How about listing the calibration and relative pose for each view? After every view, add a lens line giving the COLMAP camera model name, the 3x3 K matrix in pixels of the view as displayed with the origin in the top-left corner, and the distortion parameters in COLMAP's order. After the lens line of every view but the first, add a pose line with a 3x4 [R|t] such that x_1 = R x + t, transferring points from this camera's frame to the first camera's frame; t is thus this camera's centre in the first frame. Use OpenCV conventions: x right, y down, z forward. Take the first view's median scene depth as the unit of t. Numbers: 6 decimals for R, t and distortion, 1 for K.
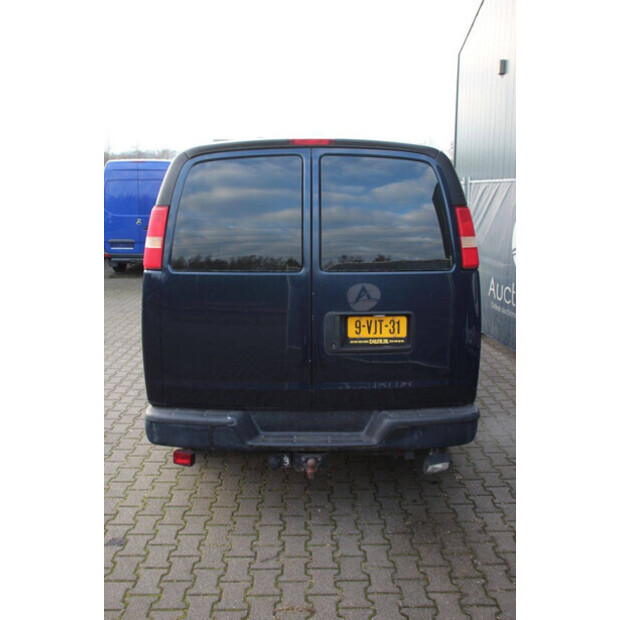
lens RADIAL K [[608.4, 0, 309.5], [0, 608.4, 309.7], [0, 0, 1]] dist [-0.045172, 0.000000]
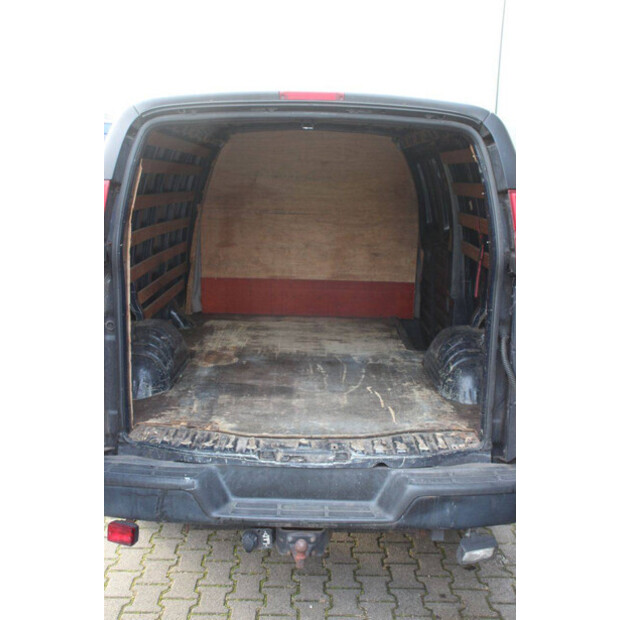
lens RADIAL K [[742.9, 0, 308.6], [0, 742.9, 309.8], [0, 0, 1]] dist [0.015408, 0.000000]
pose [[0.999715, 0.023872, -0.000374, 0.005895], [-0.023872, 0.999714, -0.001249, -0.023320], [0.000344, 0.001257, 0.999999, 0.121174]]
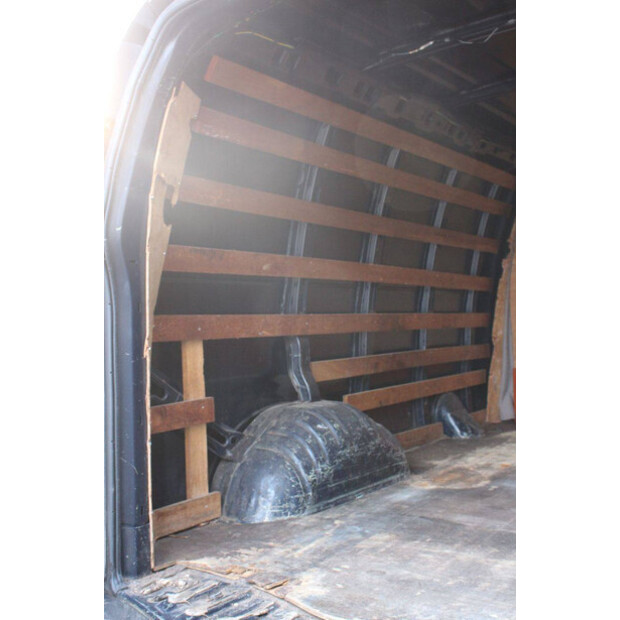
lens RADIAL K [[848.1, 0, 309.7], [0, 848.1, 311.6], [0, 0, 1]] dist [0.031265, 0.000000]
pose [[0.859803, 0.008278, -0.510559, 0.190148], [-0.084551, 0.988374, -0.126362, 0.020823], [0.503577, 0.151815, 0.850507, 0.606315]]
